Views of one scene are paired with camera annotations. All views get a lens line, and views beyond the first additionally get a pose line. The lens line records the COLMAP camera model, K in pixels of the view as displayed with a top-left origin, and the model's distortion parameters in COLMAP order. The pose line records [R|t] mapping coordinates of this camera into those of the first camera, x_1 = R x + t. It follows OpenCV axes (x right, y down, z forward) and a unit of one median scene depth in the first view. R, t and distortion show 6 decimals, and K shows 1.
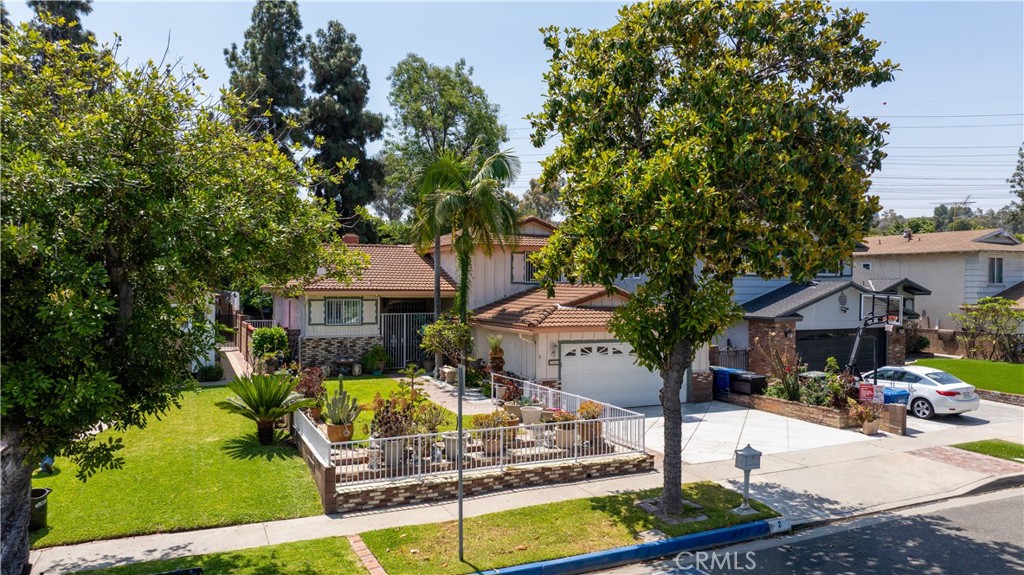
lens RADIAL K [[725.9, 0, 512.0], [0, 725.9, 287.5], [0, 0, 1]] dist [-0.068048, 0.071629]
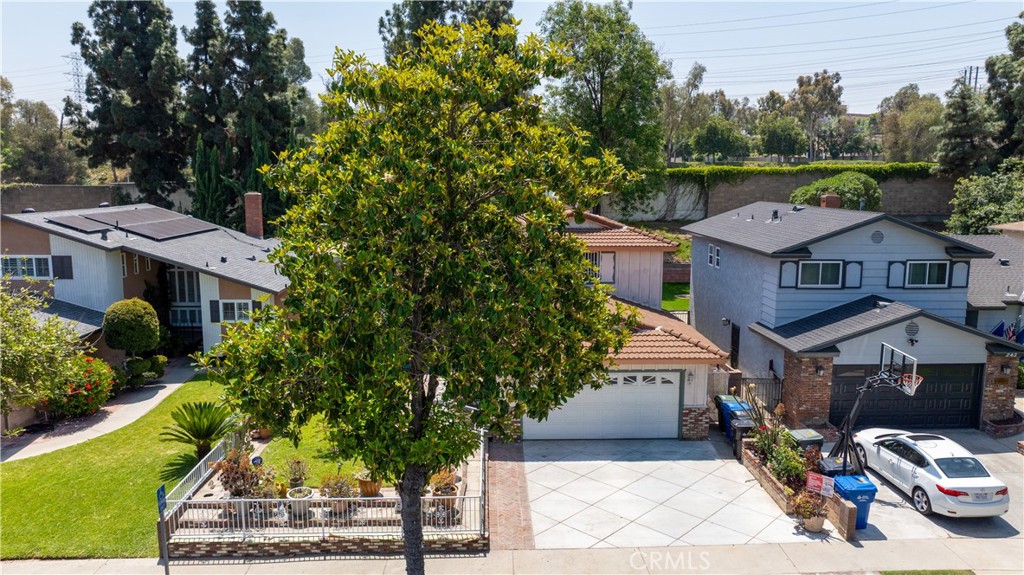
lens RADIAL K [[725.9, 0, 512.0], [0, 725.9, 287.5], [0, 0, 1]] dist [-0.068048, 0.071629]
pose [[0.926702, 0.055240, -0.371714, 0.578884], [-0.001284, 0.989597, 0.143860, -0.250003], [0.375794, -0.132838, 0.917133, 0.152392]]
